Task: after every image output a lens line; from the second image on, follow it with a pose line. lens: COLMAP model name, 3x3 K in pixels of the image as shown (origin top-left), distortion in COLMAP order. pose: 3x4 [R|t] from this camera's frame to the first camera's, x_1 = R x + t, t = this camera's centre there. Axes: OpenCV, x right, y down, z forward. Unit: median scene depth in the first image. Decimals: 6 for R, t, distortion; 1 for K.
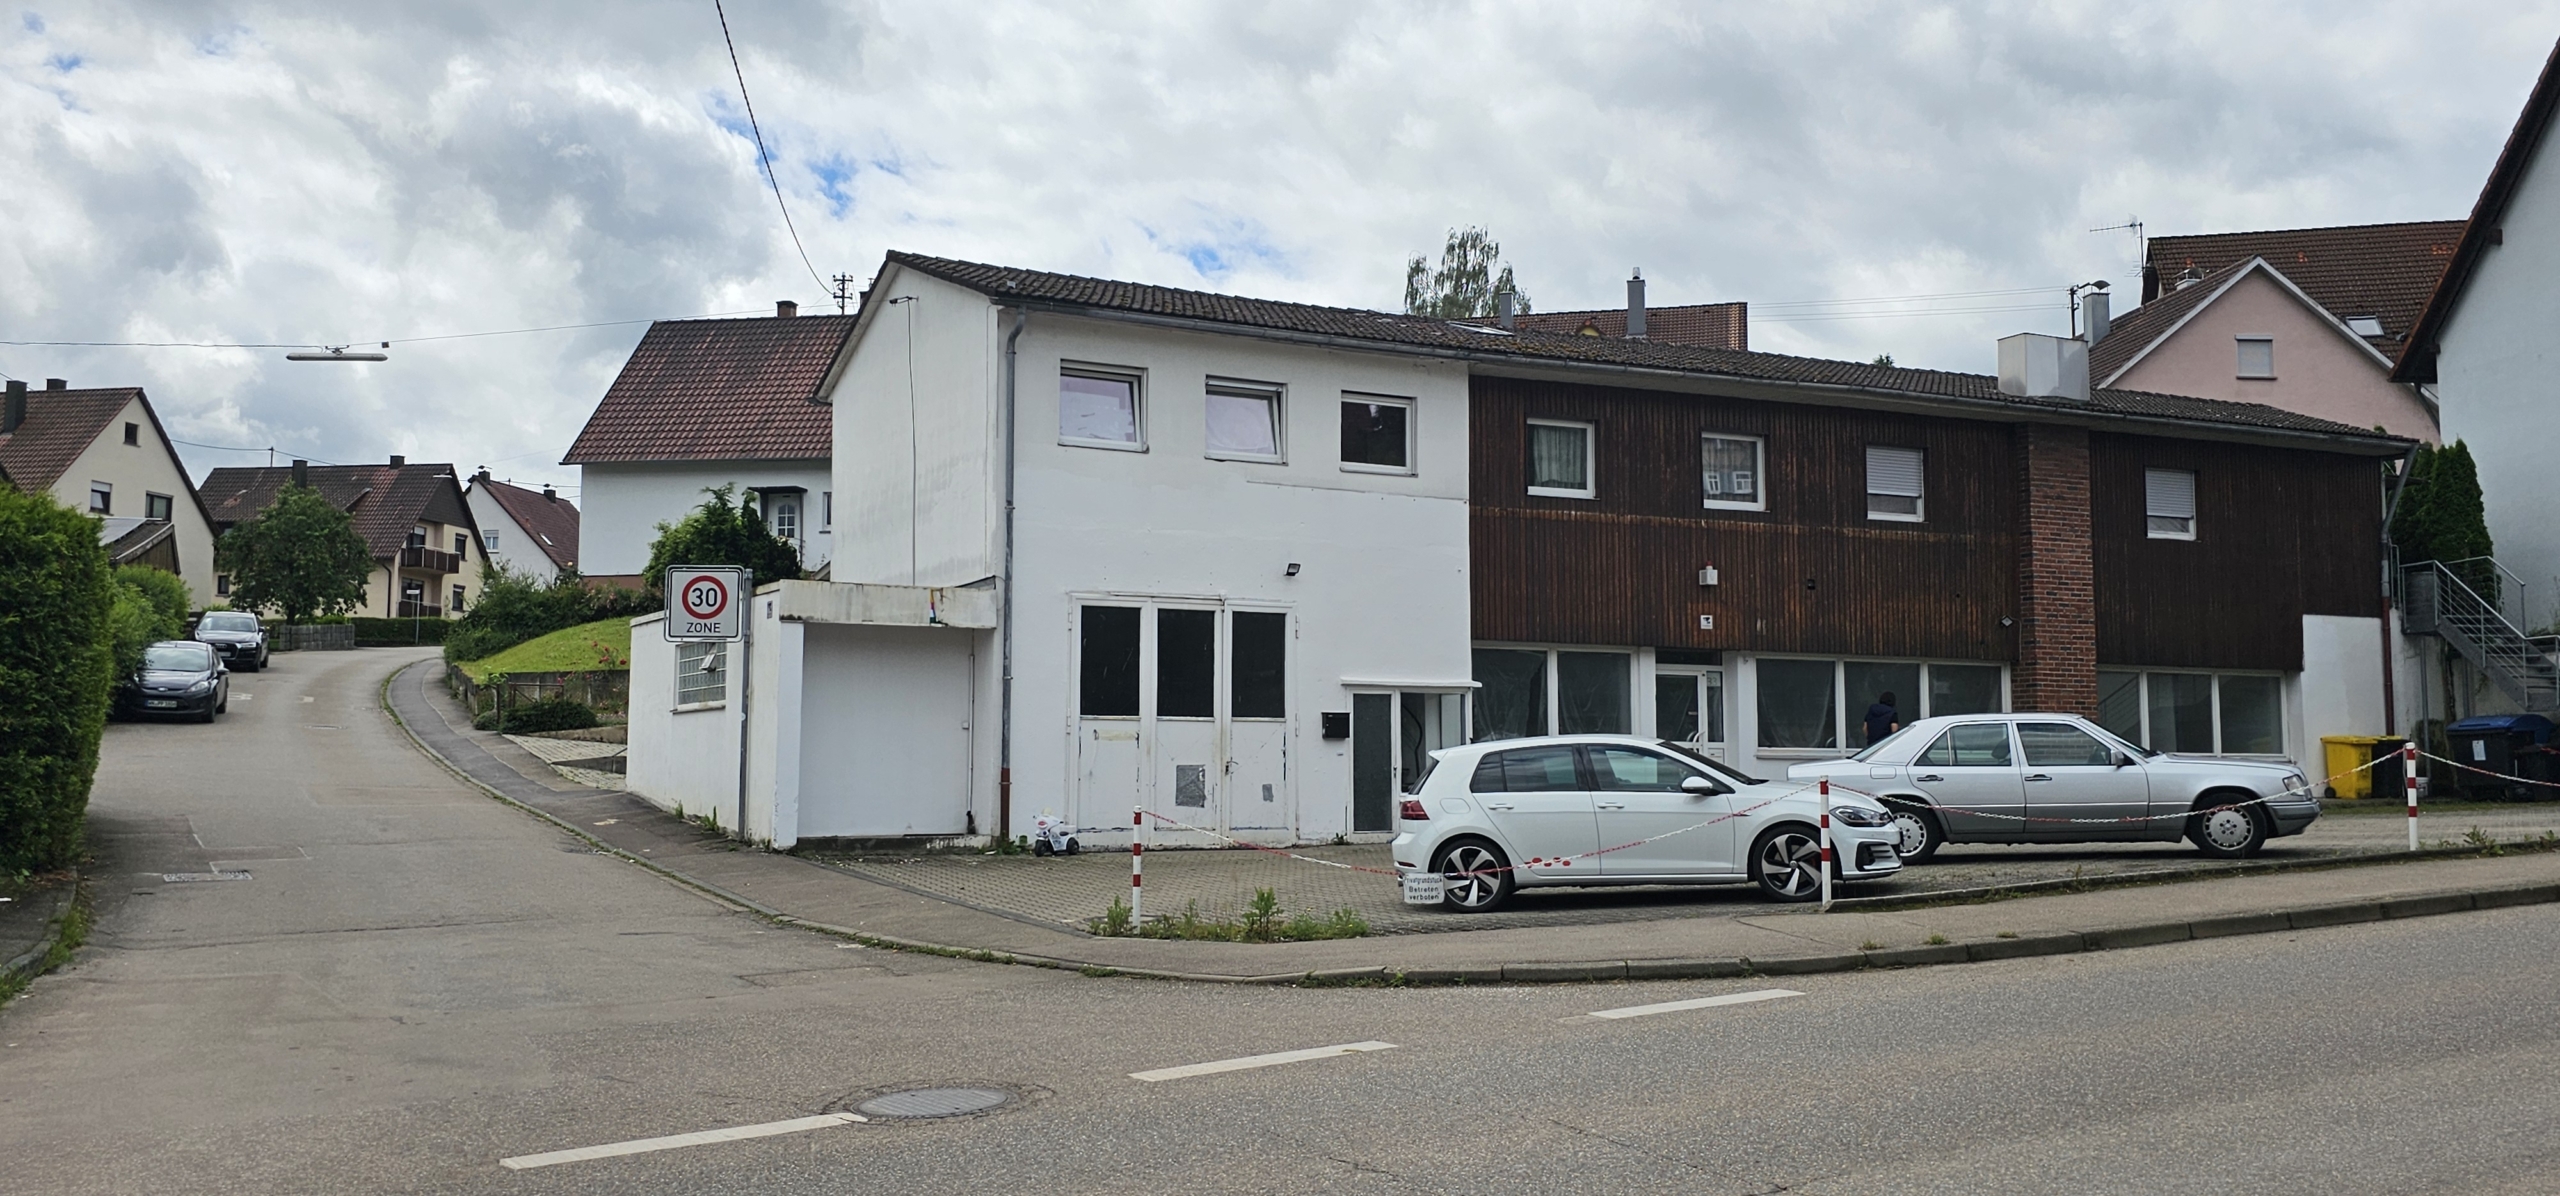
lens RADIAL K [[2095.8, 0, 1260.7], [0, 2095.8, 559.0], [0, 0, 1]] dist [0.098478, -0.126185]
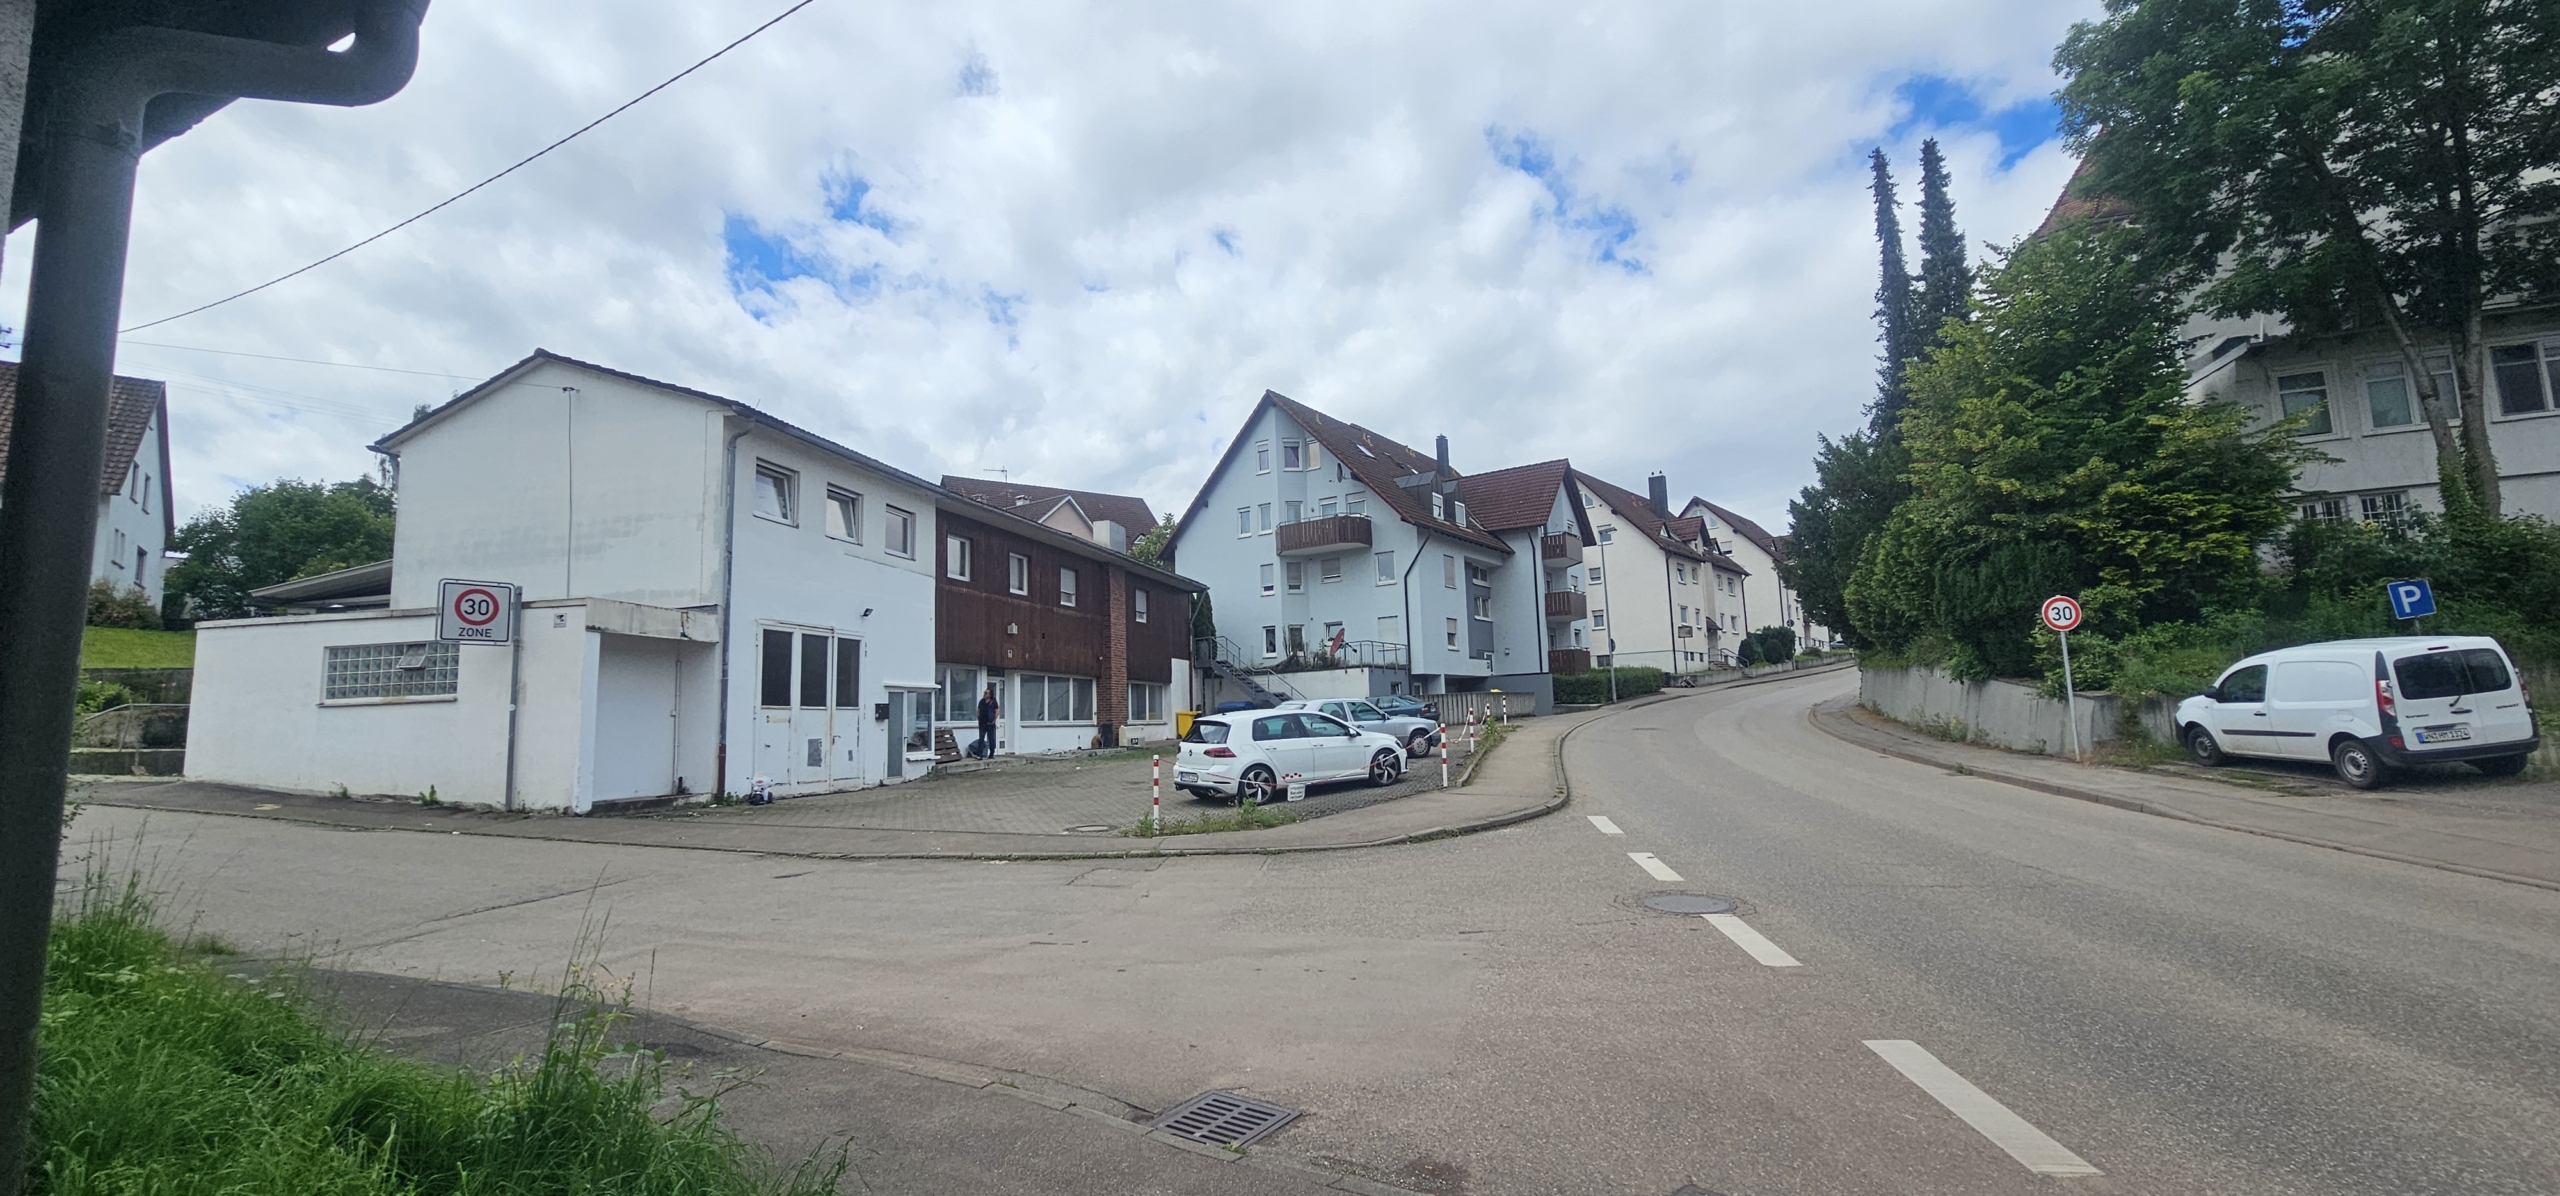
lens RADIAL K [[1050.6, 0, 1283.6], [0, 1050.6, 593.2], [0, 0, 1]] dist [-0.000355, -0.000360]
pose [[0.636571, 0.073677, 0.767691, -0.381282], [-0.045261, 0.997280, -0.058181, 0.021514], [-0.769889, 0.002290, 0.638174, 0.244748]]
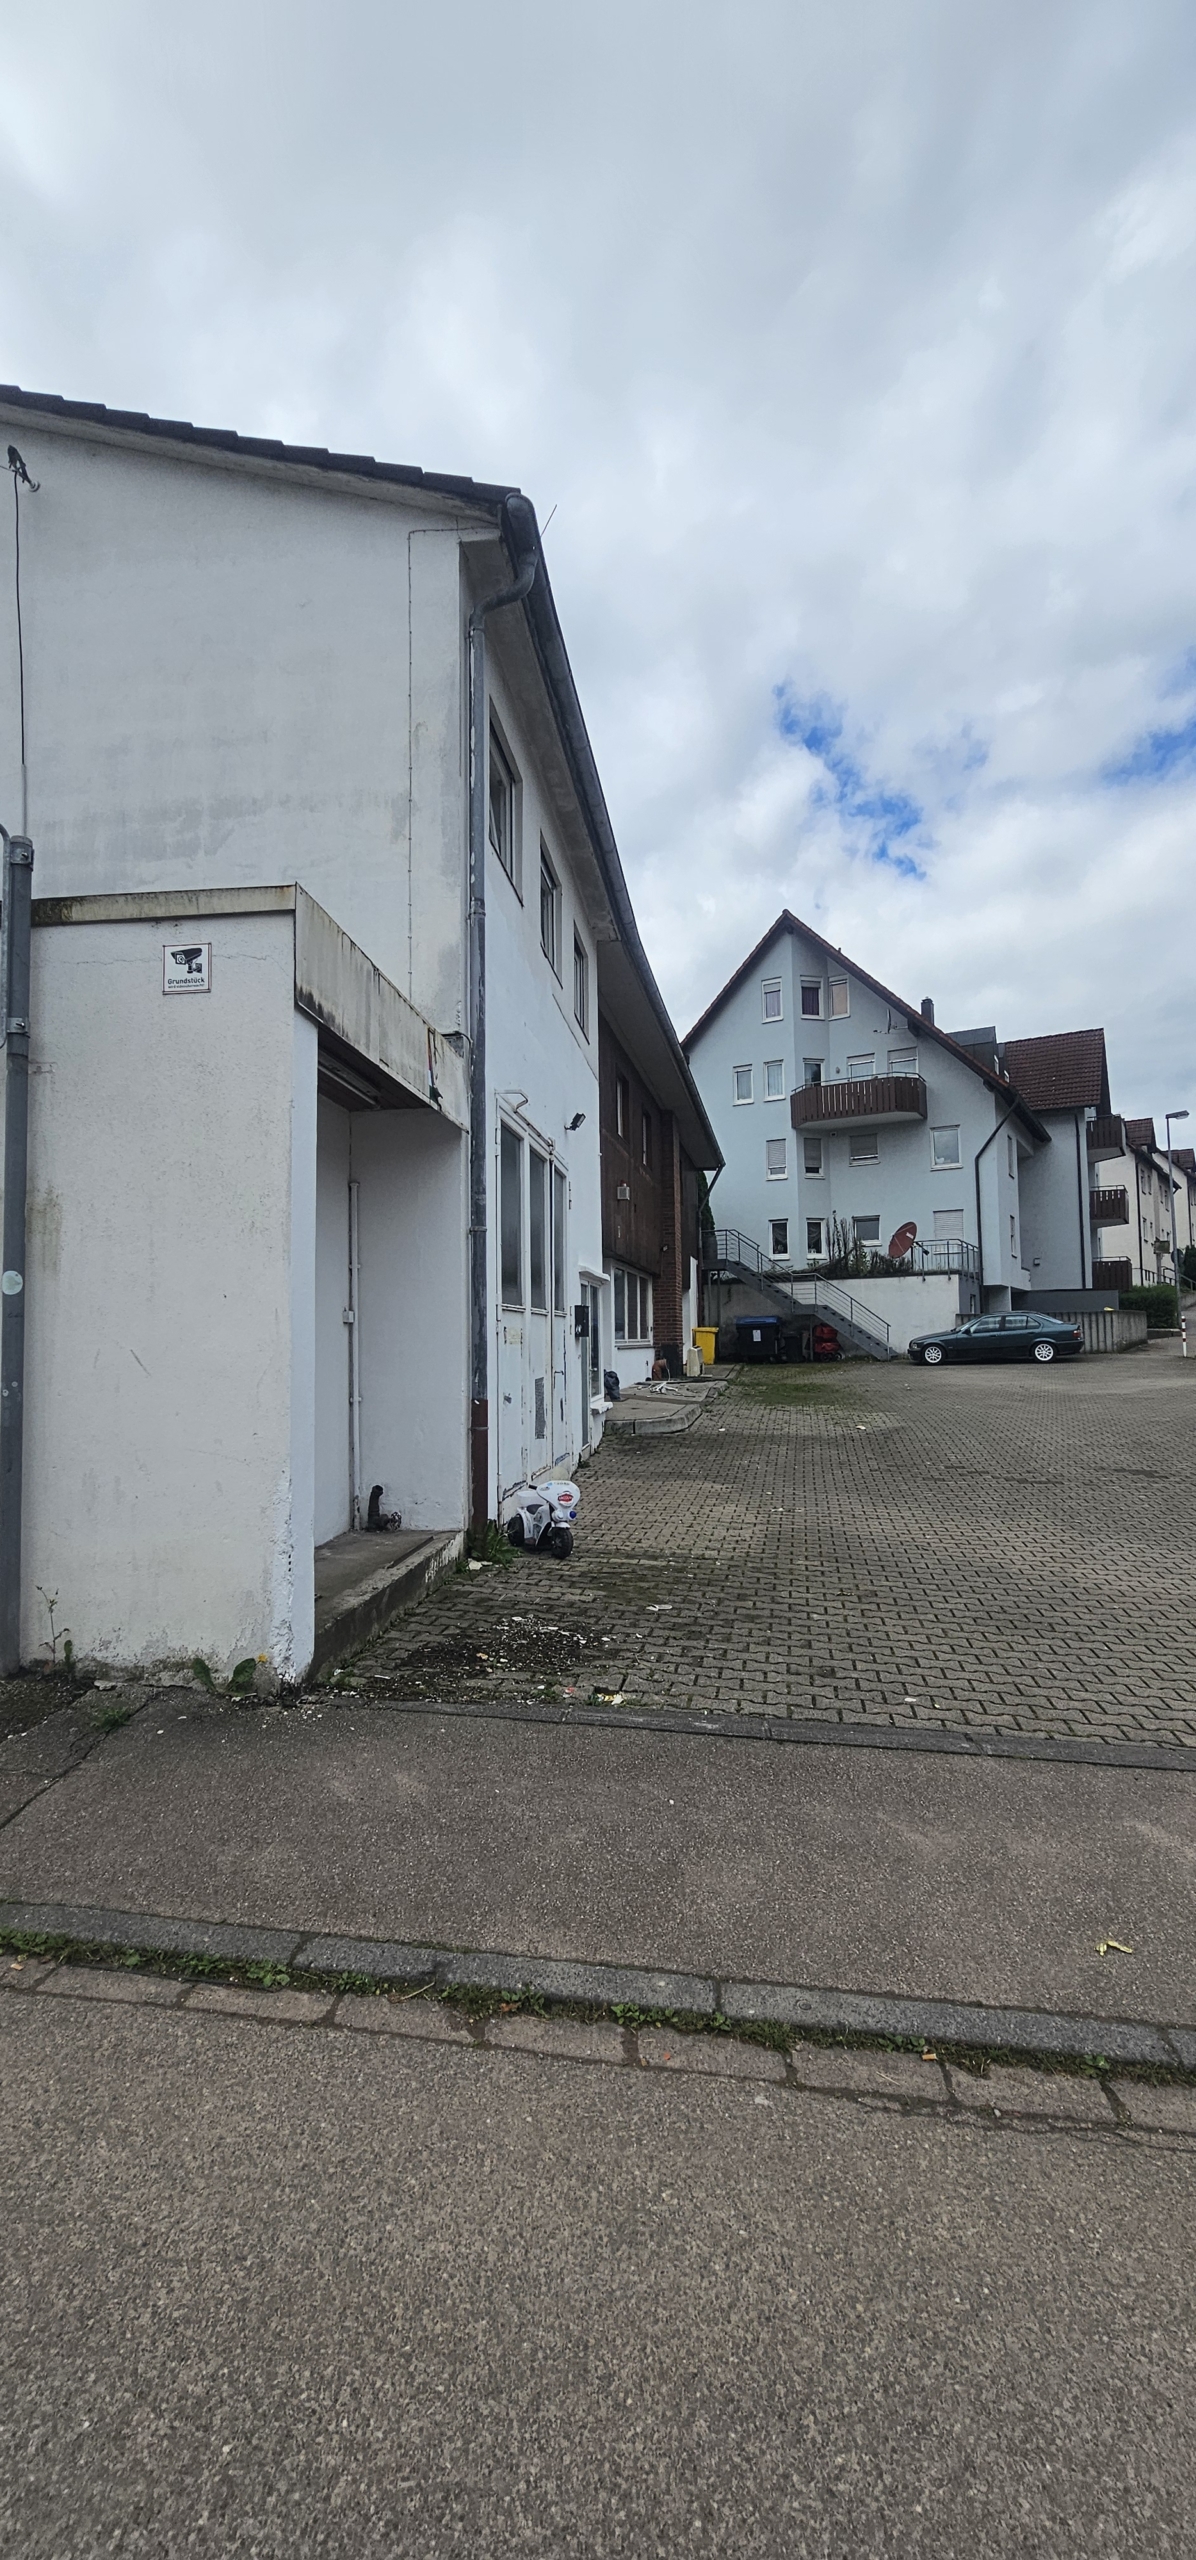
lens RADIAL K [[1050.6, 0, 609.9], [0, 1050.6, 1260.9], [0, 0, 1]] dist [-0.000355, -0.000360]
pose [[0.564815, 0.052491, 0.823546, -0.288280], [-0.070767, 0.997380, -0.015037, 0.059878], [-0.822178, -0.049787, 0.567049, 0.740670]]
